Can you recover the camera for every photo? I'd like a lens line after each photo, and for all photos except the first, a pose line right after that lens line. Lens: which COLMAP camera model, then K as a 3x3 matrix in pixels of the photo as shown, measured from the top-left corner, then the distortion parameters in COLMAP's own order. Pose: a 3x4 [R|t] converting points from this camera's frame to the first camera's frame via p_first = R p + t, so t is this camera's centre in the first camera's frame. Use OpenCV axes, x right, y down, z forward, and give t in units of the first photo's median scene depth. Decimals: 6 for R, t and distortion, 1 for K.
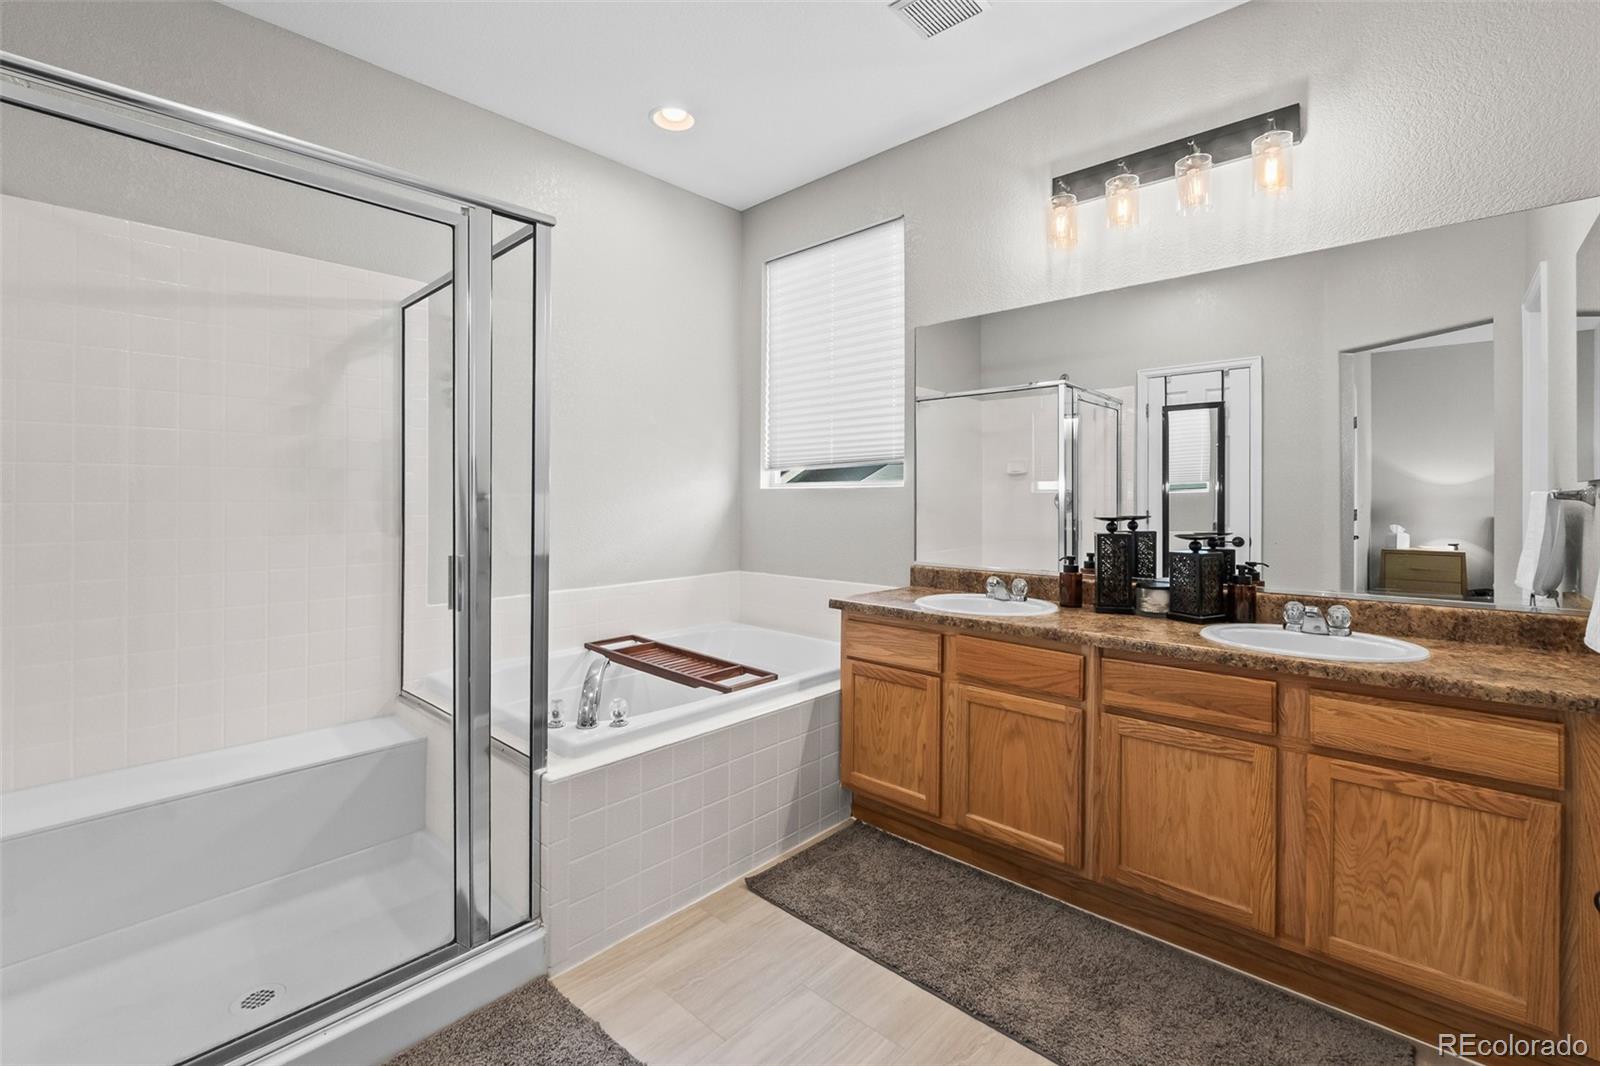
lens RADIAL K [[699.0, 0, 800.3], [0, 699.0, 519.3], [0, 0, 1]] dist [-0.003359, -0.000286]
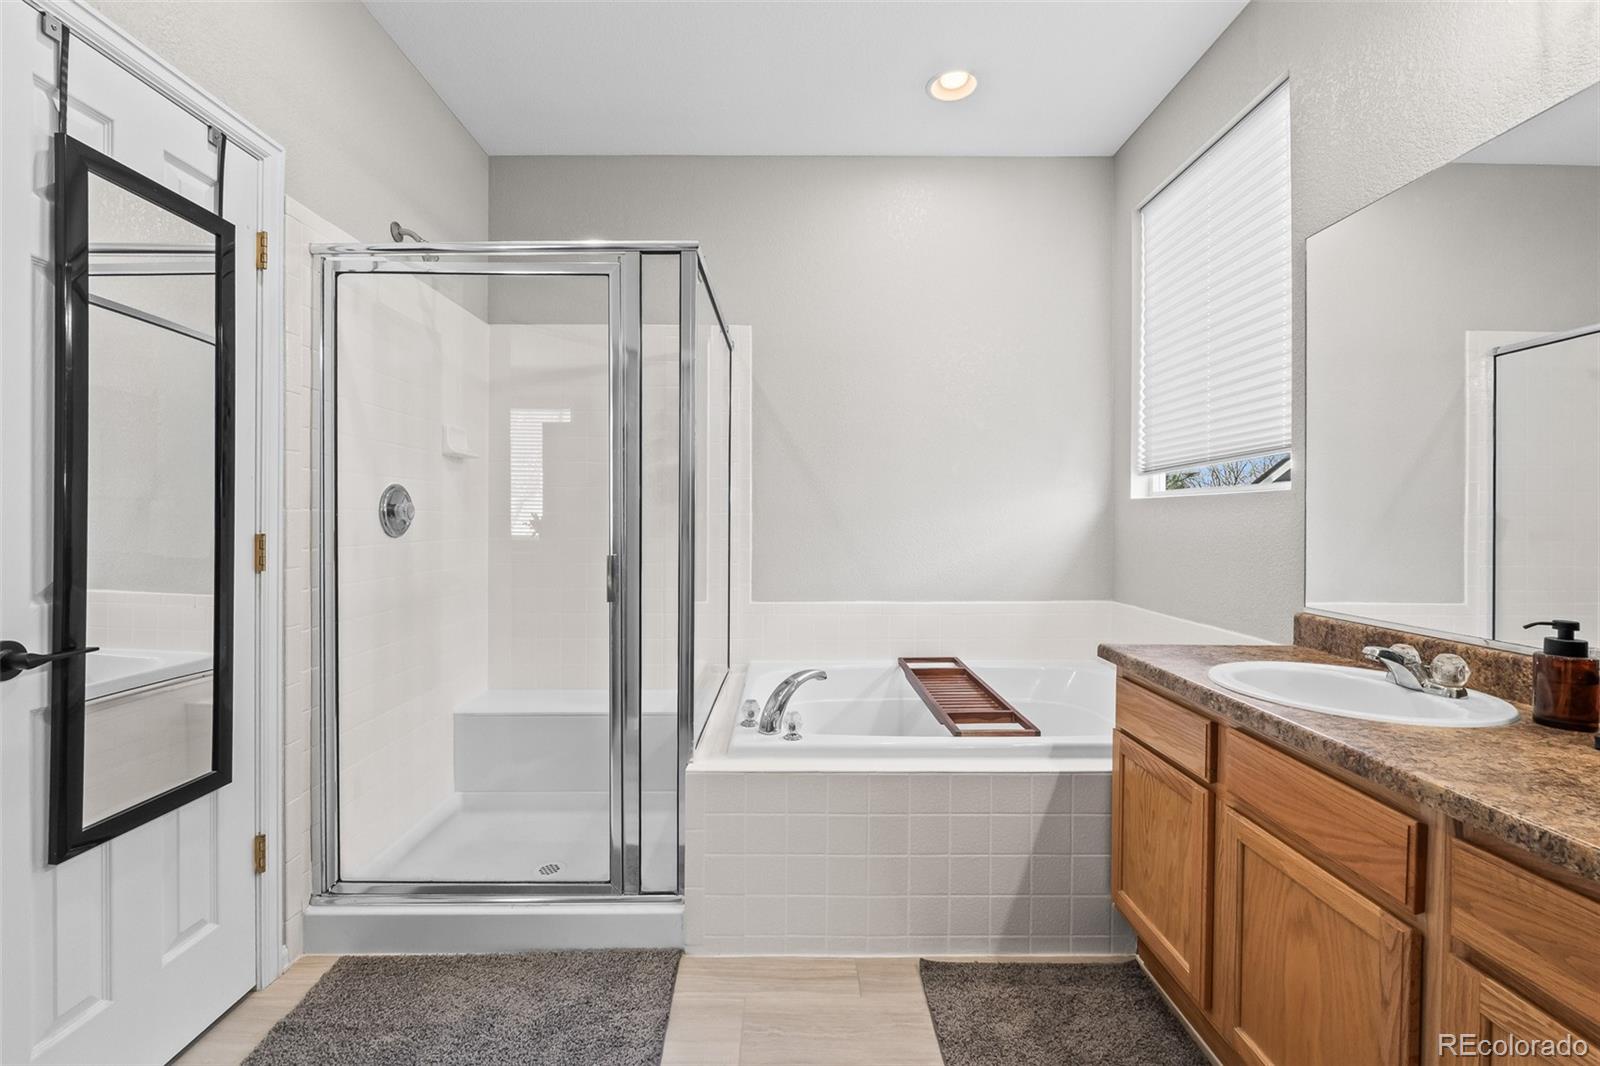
lens RADIAL K [[682.6, 0, 789.5], [0, 682.6, 531.1], [0, 0, 1]] dist [-0.005827, 0.000420]
pose [[0.680716, 0.016893, -0.732352, 0.368834], [-0.024442, 0.999701, 0.000342, 0.003078], [0.732139, 0.017668, 0.680926, 0.289056]]
